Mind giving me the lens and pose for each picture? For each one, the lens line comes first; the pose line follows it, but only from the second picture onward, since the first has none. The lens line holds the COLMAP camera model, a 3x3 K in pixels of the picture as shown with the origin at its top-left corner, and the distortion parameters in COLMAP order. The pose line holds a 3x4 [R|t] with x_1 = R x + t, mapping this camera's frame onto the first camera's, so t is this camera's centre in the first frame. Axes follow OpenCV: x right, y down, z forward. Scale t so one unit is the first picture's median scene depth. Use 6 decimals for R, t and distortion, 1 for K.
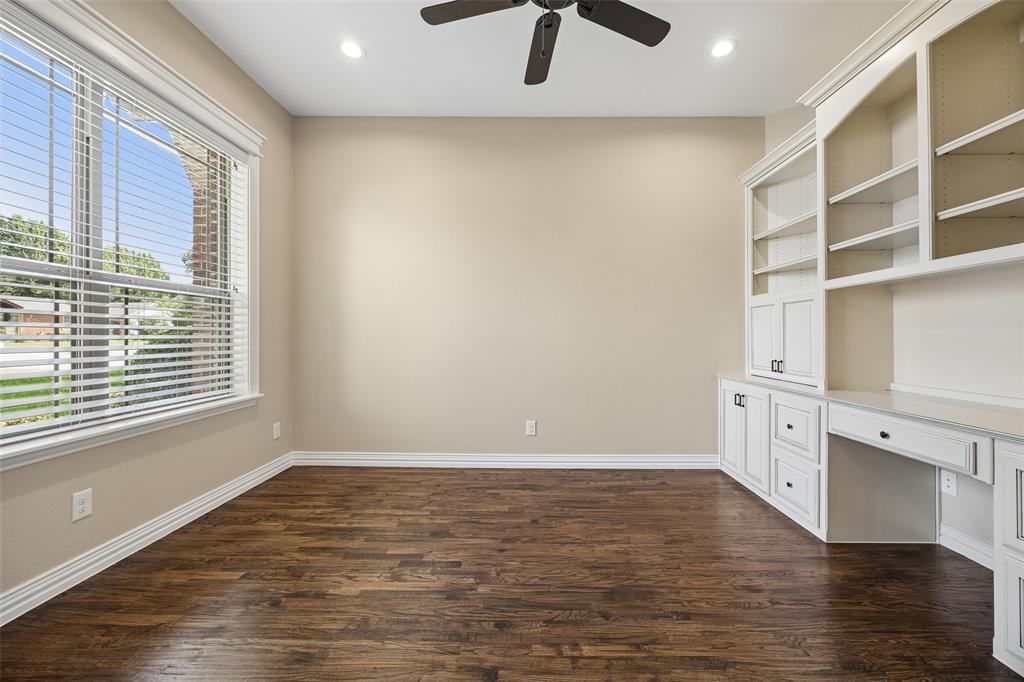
lens RADIAL K [[388.7, 0, 522.5], [0, 388.7, 336.4], [0, 0, 1]] dist [0.000610, -0.000012]
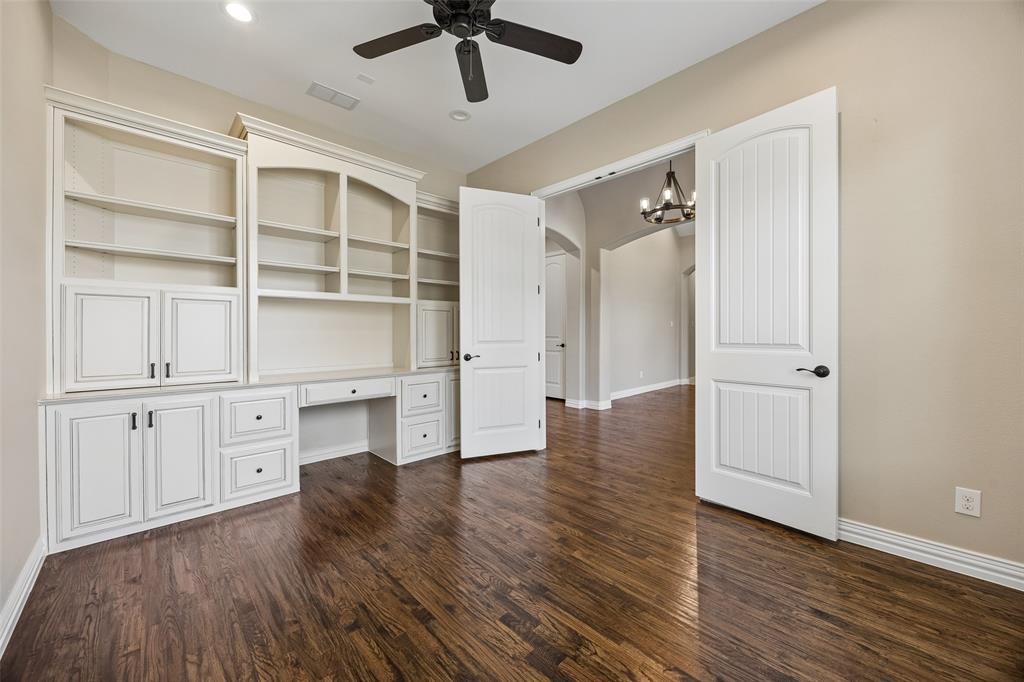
lens RADIAL K [[388.7, 0, 520.5], [0, 388.7, 335.3], [0, 0, 1]] dist [0.000610, -0.000012]
pose [[-0.709598, -0.003987, 0.704596, -0.755035], [-0.000323, 0.999986, 0.005333, -0.008397], [-0.704607, 0.003556, -0.709589, 1.548401]]
